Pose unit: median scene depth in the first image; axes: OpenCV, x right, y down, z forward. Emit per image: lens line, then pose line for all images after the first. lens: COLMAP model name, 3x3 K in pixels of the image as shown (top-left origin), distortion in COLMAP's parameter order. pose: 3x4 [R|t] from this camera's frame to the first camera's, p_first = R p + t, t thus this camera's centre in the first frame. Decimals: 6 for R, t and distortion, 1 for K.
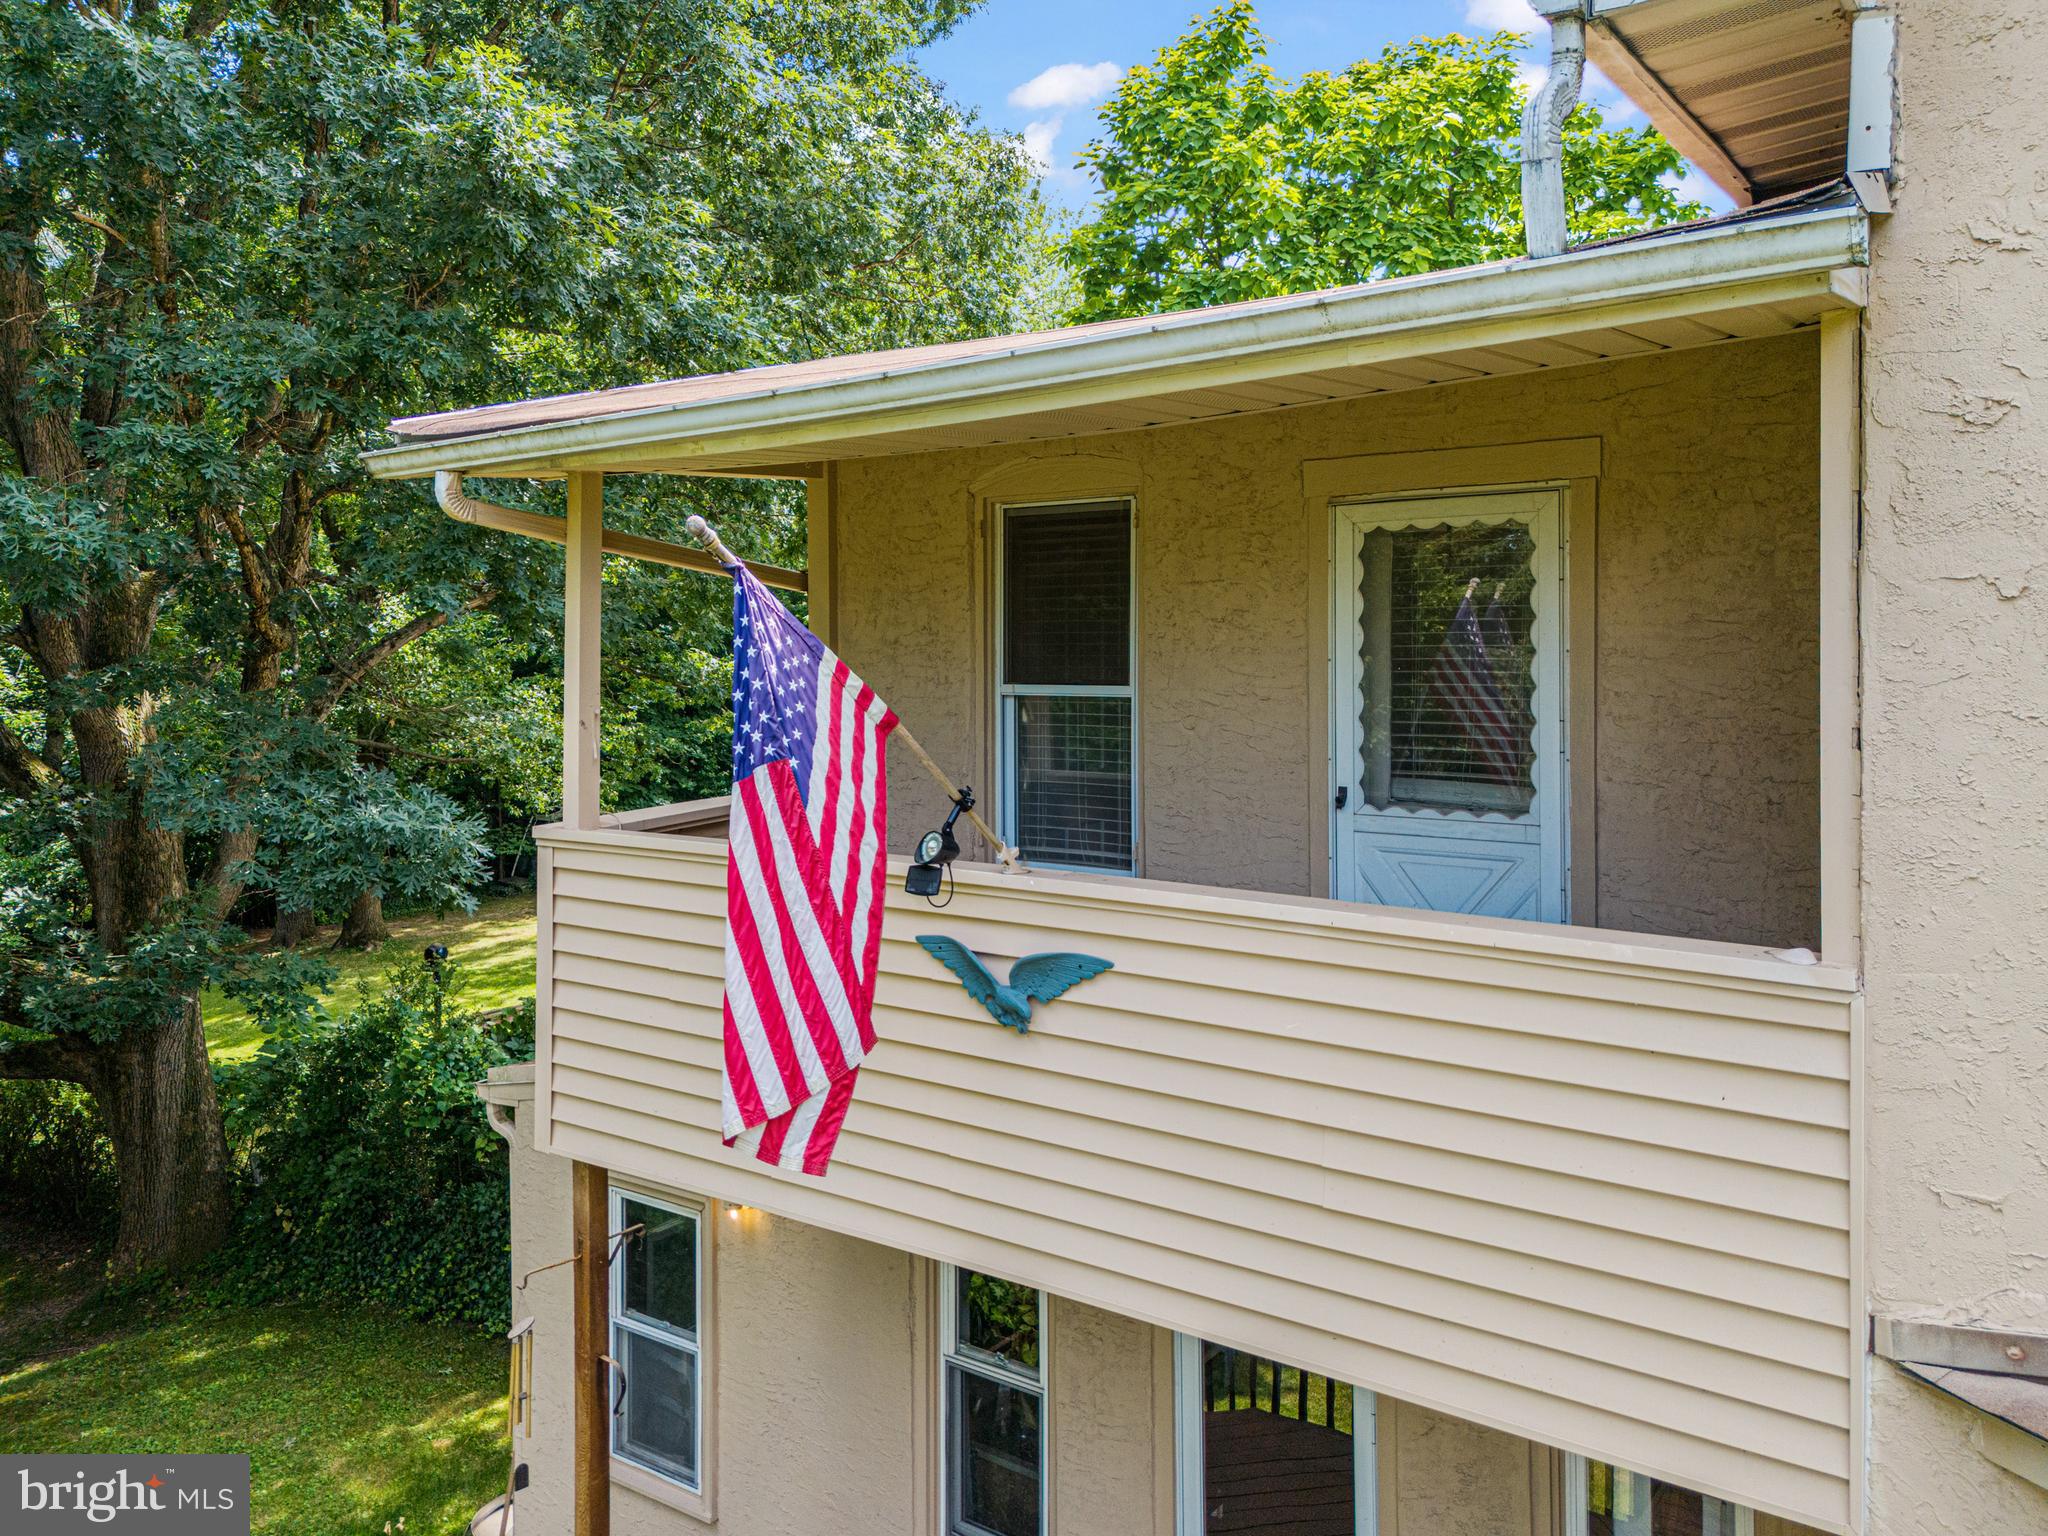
lens RADIAL K [[1579.0, 0, 1051.4], [0, 1579.0, 636.1], [0, 0, 1]] dist [0.006679, -0.004063]
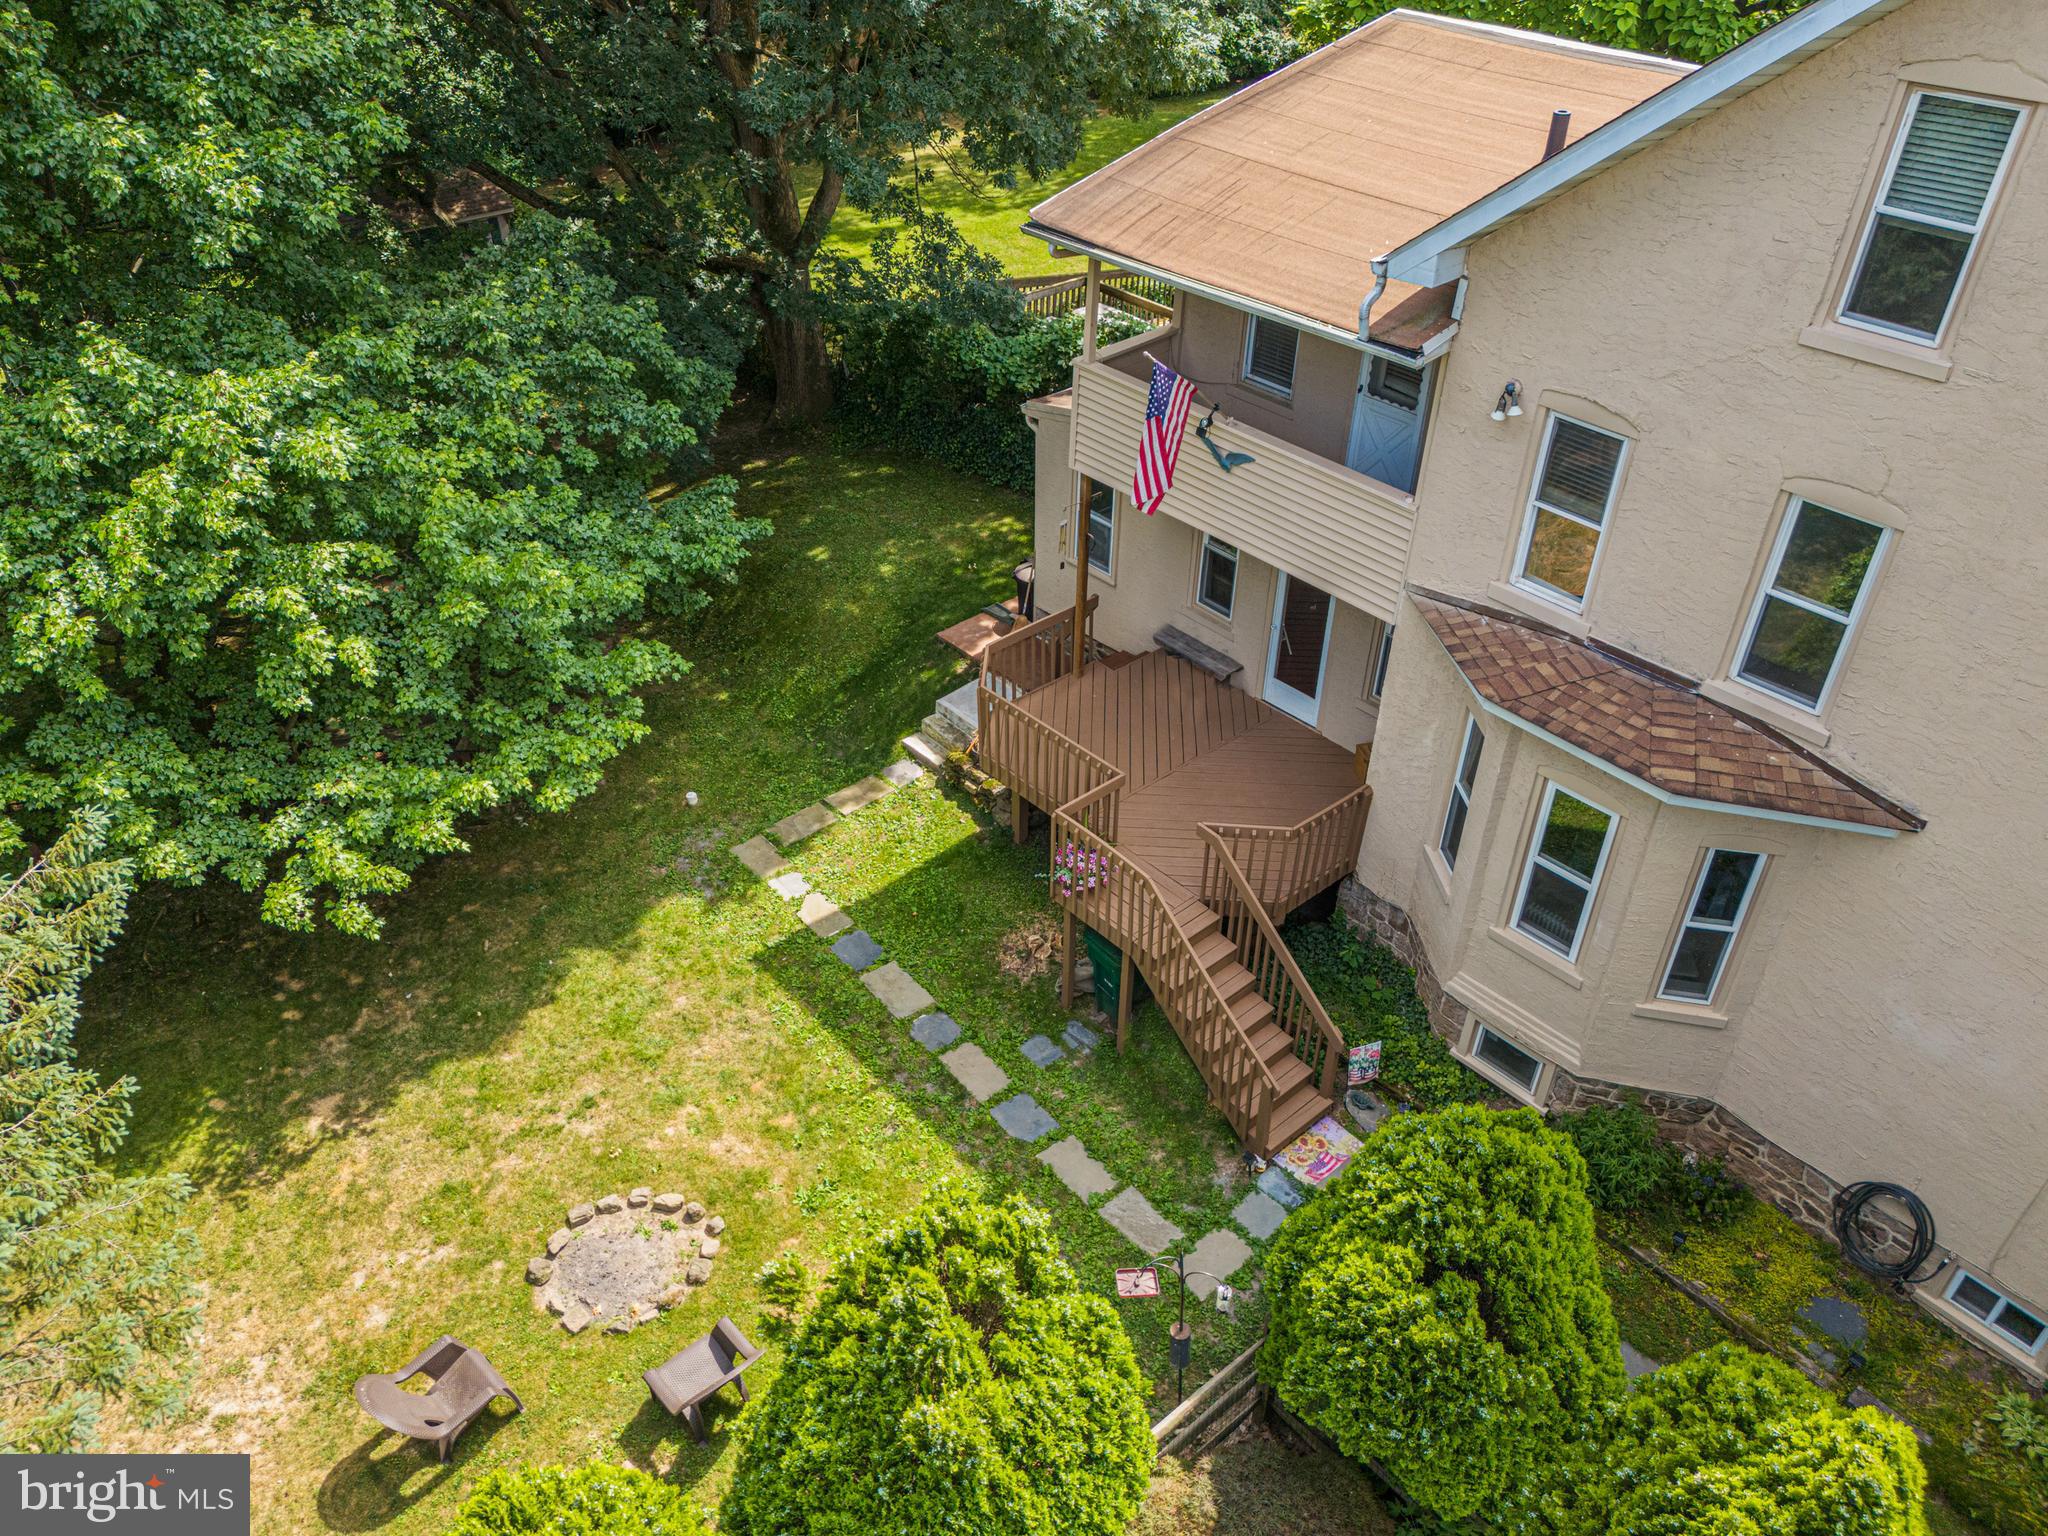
lens RADIAL K [[1502.6, 0, 1029.5], [0, 1502.6, 772.8], [0, 0, 1]] dist [0.064177, -0.058174]
pose [[0.971662, 0.157297, -0.176438, 0.175293], [-0.021671, 0.802573, 0.596161, -0.836830], [0.235379, -0.575443, 0.783238, -1.445700]]
